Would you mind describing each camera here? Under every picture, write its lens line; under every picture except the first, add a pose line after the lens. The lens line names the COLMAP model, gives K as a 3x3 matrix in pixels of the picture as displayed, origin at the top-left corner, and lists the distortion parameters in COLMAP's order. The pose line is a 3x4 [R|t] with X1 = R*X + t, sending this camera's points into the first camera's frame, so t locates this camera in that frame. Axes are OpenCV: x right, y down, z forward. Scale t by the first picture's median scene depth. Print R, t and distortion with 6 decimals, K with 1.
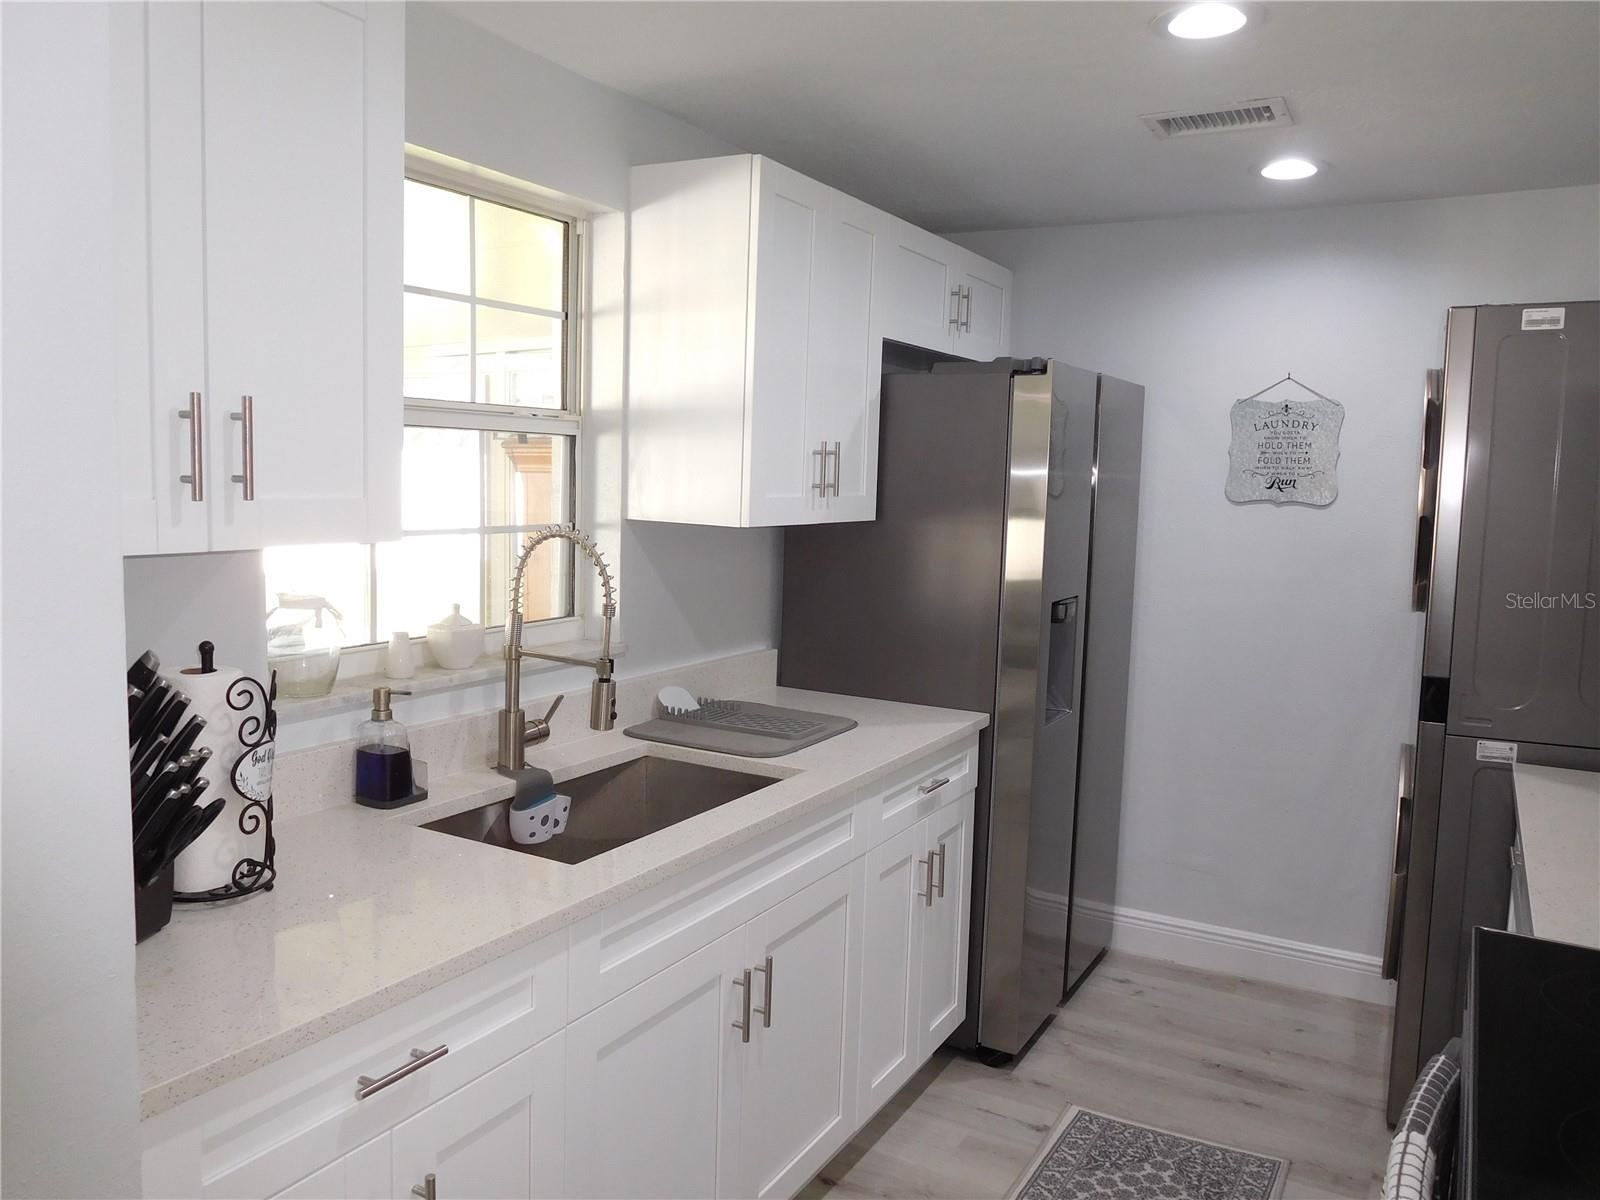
lens RADIAL K [[1188.1, 0, 800.8], [0, 1188.1, 607.8], [0, 0, 1]] dist [-0.017184, -0.007190]
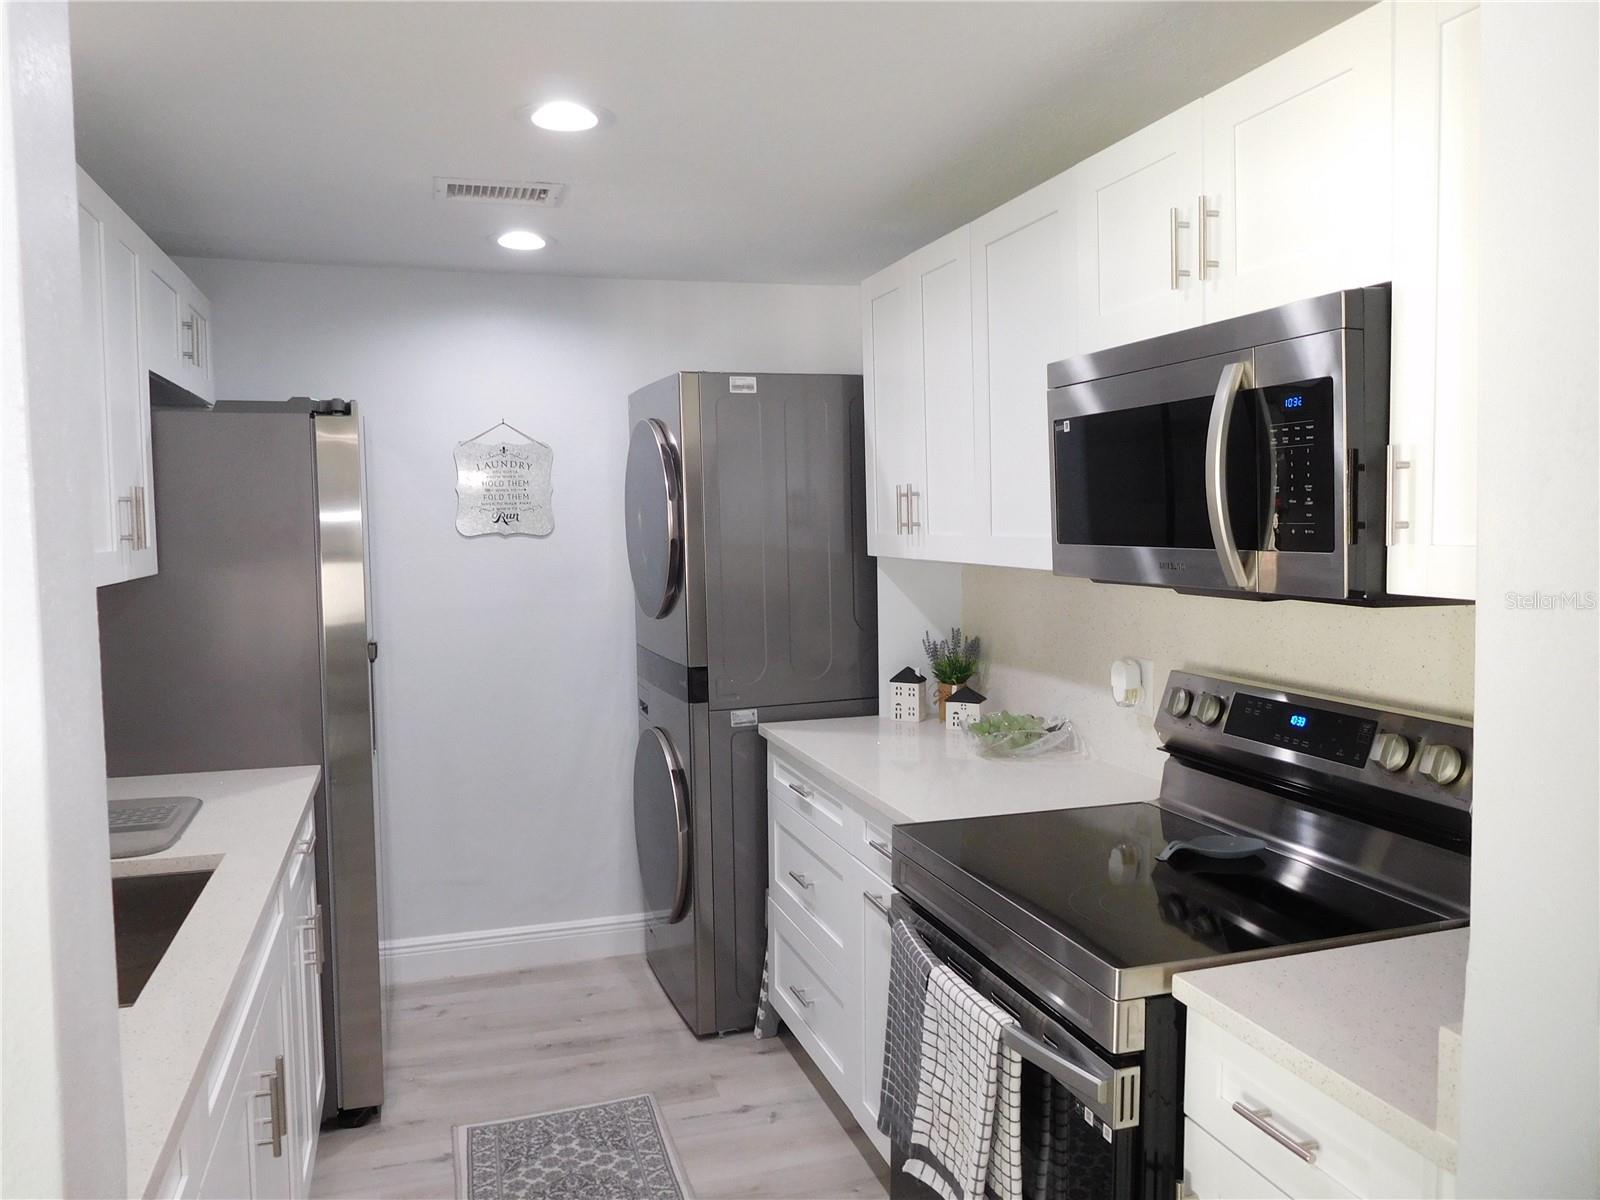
lens RADIAL K [[1188.1, 0, 801.3], [0, 1188.1, 612.3], [0, 0, 1]] dist [-0.017184, -0.007190]
pose [[0.679604, -0.091528, 0.727847, -0.287046], [0.110296, 0.993656, 0.021968, -0.013517], [-0.725240, 0.065349, 0.685387, 0.054440]]
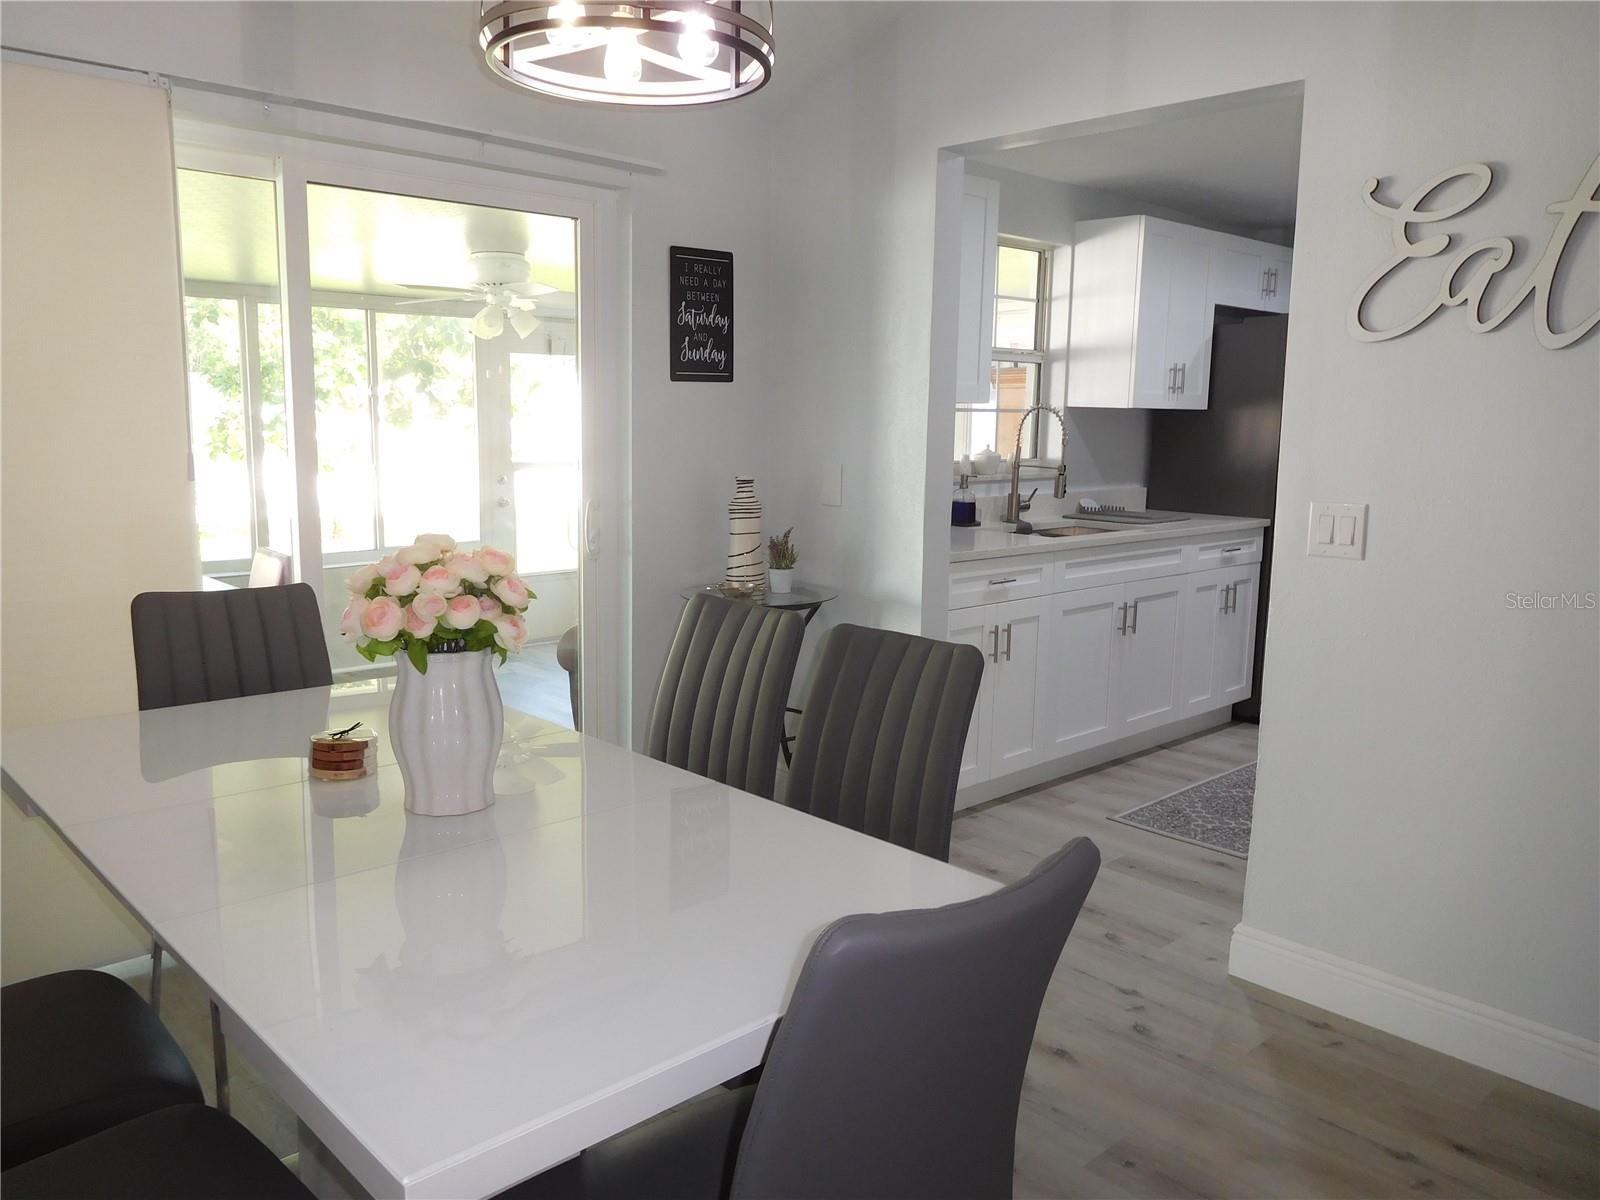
lens RADIAL K [[1188.1, 0, 817.0], [0, 1188.1, 597.4], [0, 0, 1]] dist [-0.017184, -0.007190]
pose [[0.955845, 0.035688, -0.291697, 0.036674], [-0.024312, 0.998799, 0.042533, 0.158760], [0.292864, -0.033563, 0.955565, -0.942954]]
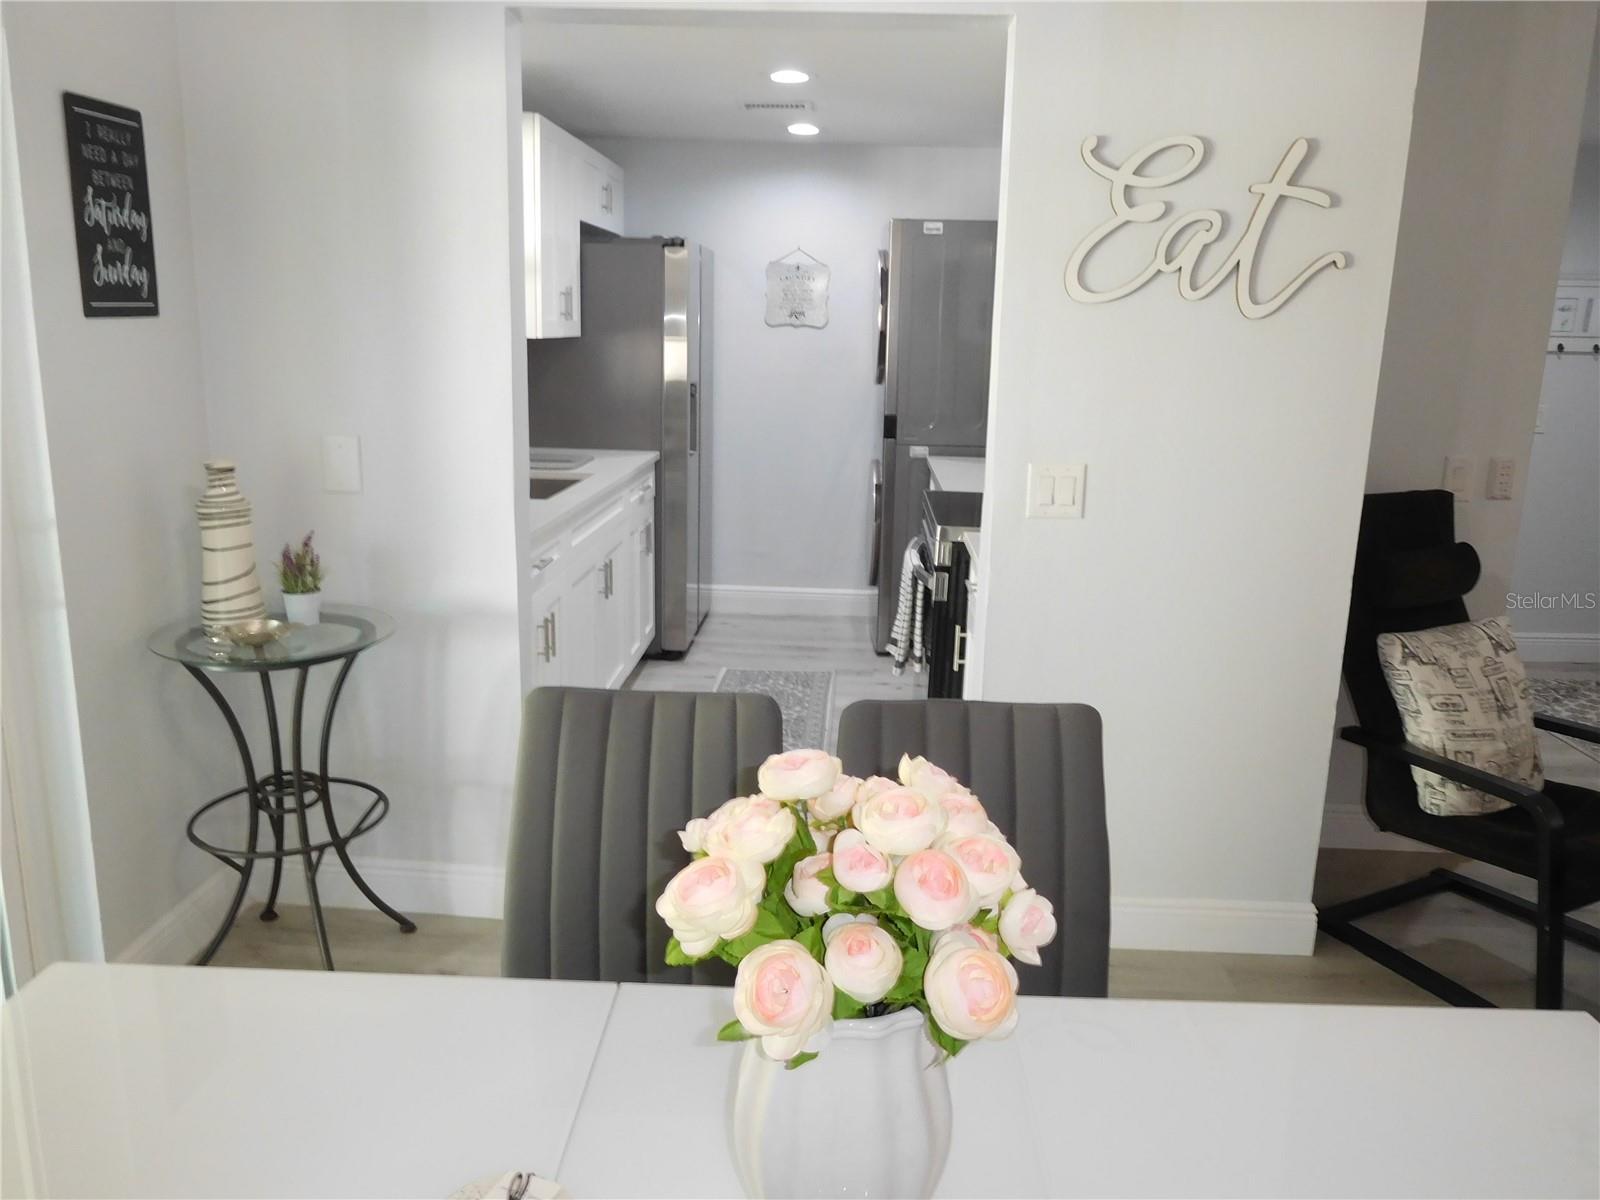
lens RADIAL K [[1188.1, 0, 812.2], [0, 1188.1, 606.3], [0, 0, 1]] dist [-0.017184, -0.007190]
pose [[0.889668, -0.106623, 0.443984, -0.459755], [0.046471, 0.988448, 0.144257, 0.078843], [-0.454237, -0.107708, 0.884346, -0.675041]]
